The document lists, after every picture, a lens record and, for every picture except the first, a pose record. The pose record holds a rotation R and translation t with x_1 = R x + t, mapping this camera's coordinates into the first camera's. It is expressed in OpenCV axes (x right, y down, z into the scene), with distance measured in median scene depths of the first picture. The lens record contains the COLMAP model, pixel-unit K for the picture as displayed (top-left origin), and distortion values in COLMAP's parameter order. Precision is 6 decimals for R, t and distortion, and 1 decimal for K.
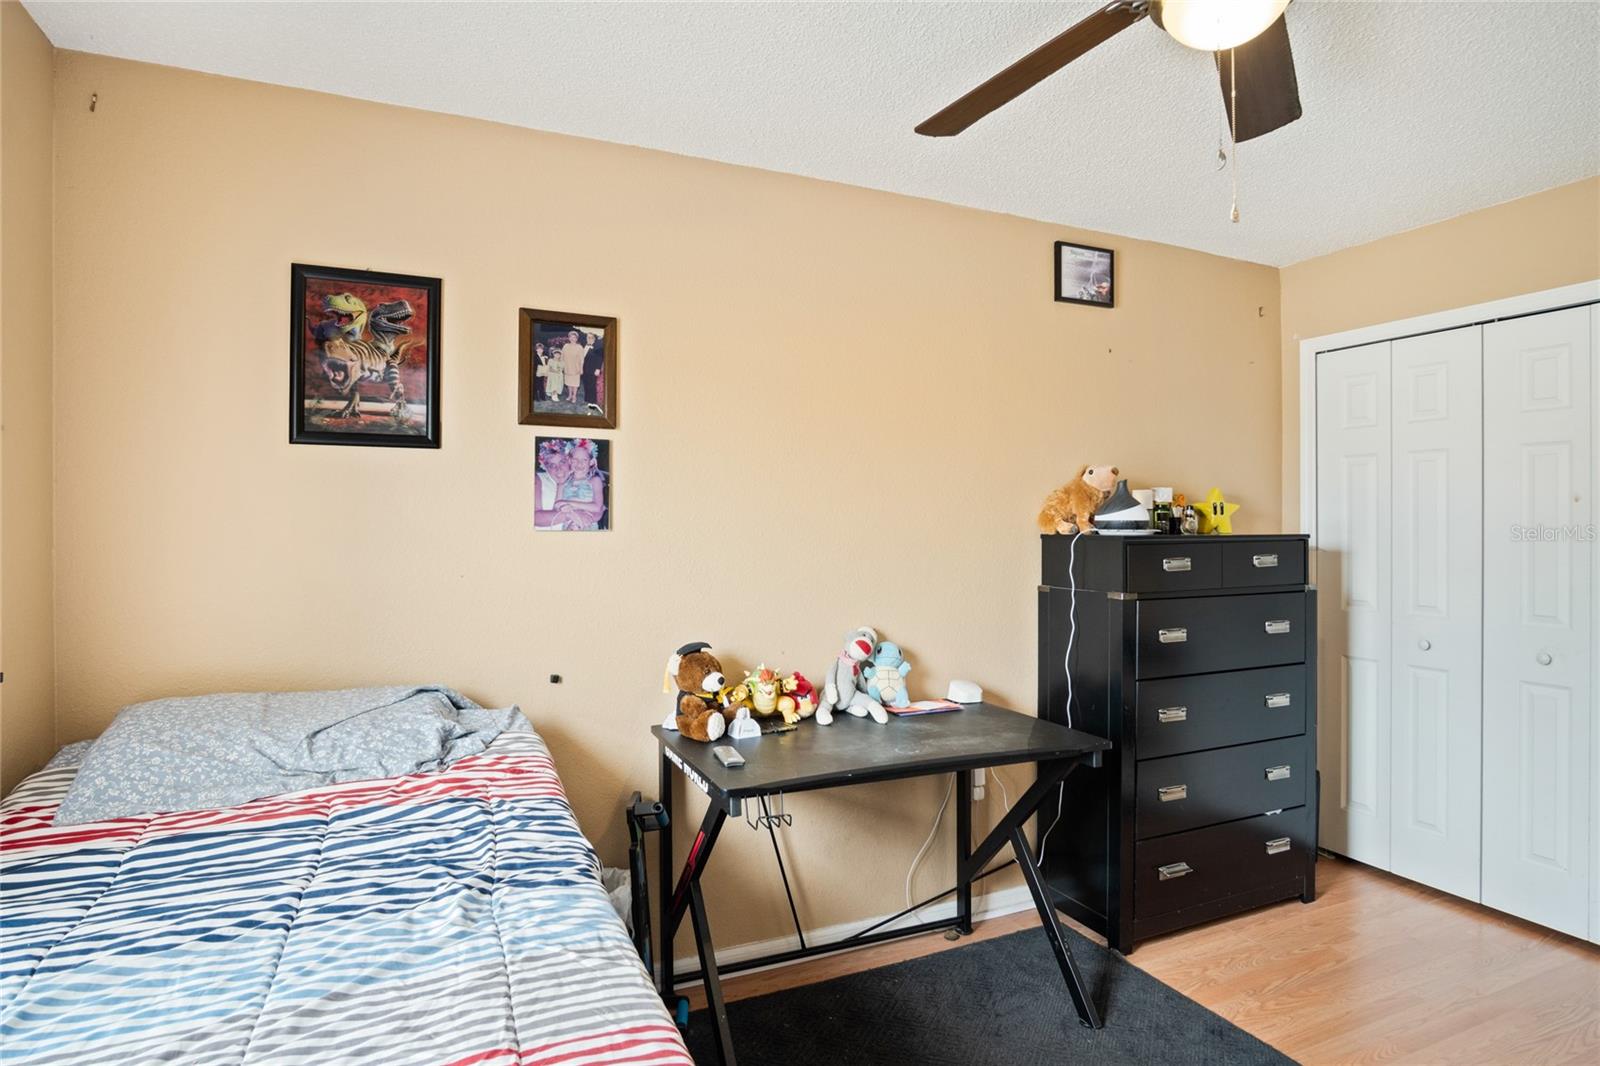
lens RADIAL K [[871.0, 0, 802.6], [0, 871.0, 522.2], [0, 0, 1]] dist [-0.026917, 0.002917]
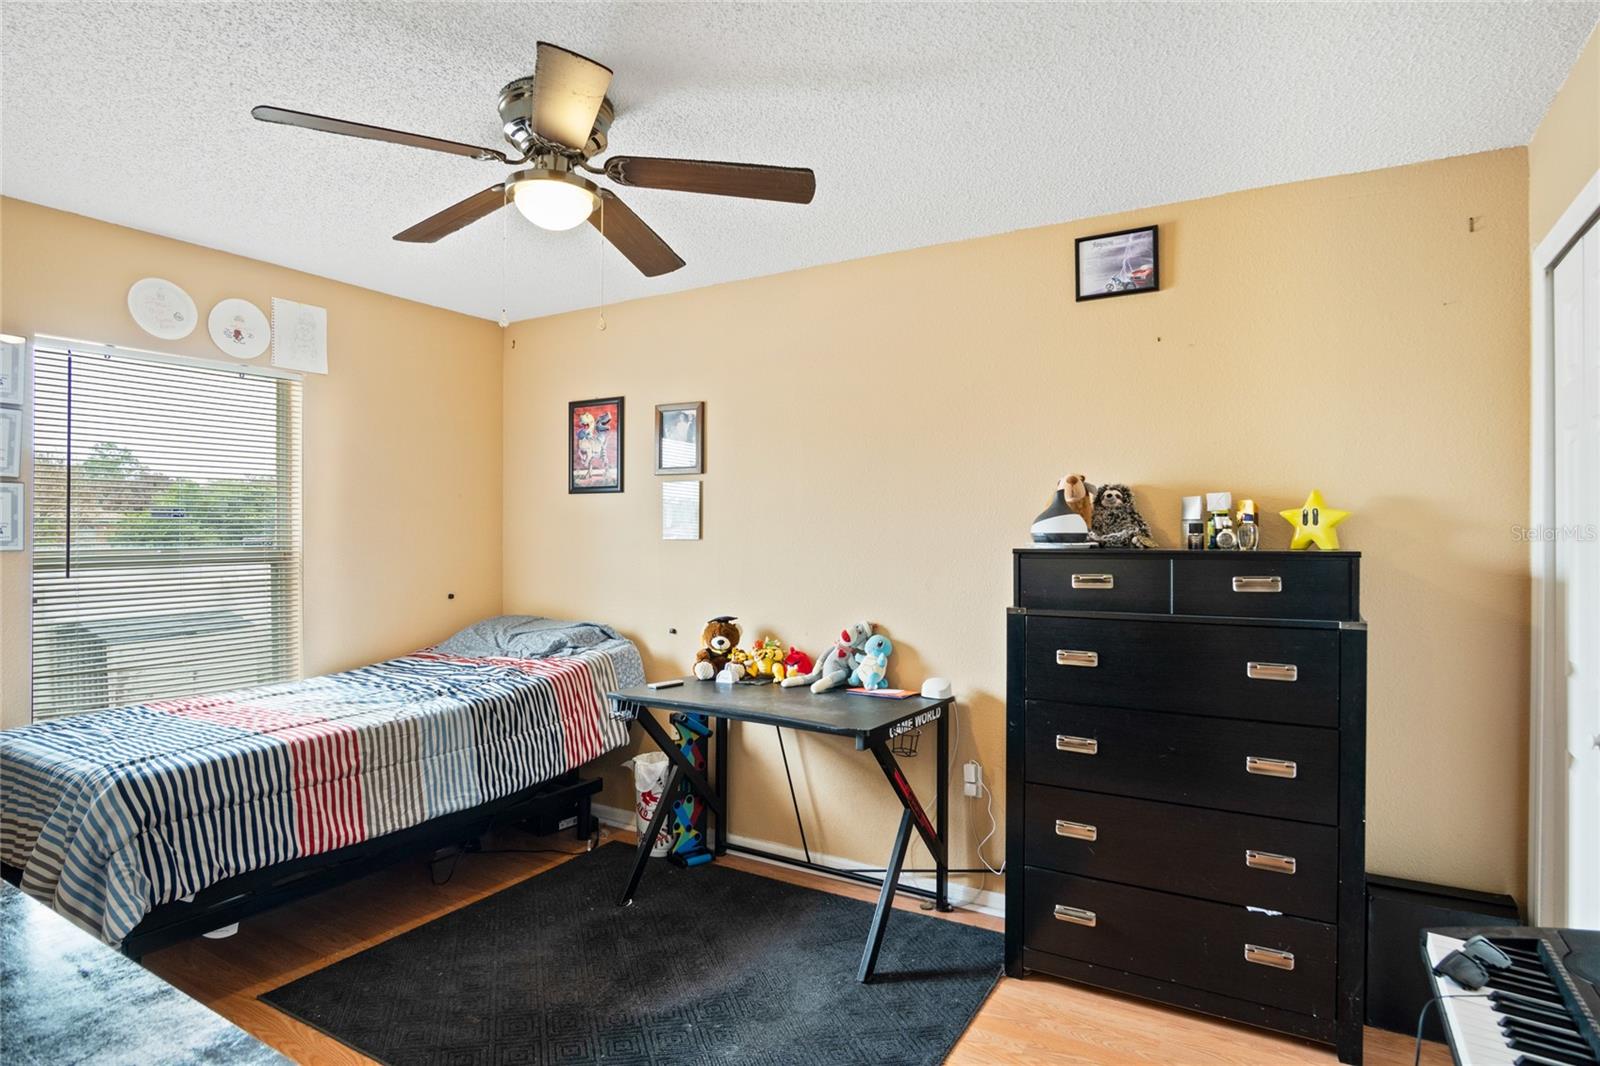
lens RADIAL K [[871.0, 0, 799.6], [0, 871.0, 537.4], [0, 0, 1]] dist [-0.026917, 0.002917]
pose [[0.568979, 0.001971, -0.822350, 1.063042], [-0.002211, 0.999997, 0.000867, 0.003419], [0.822349, 0.001325, 0.568982, 0.247362]]
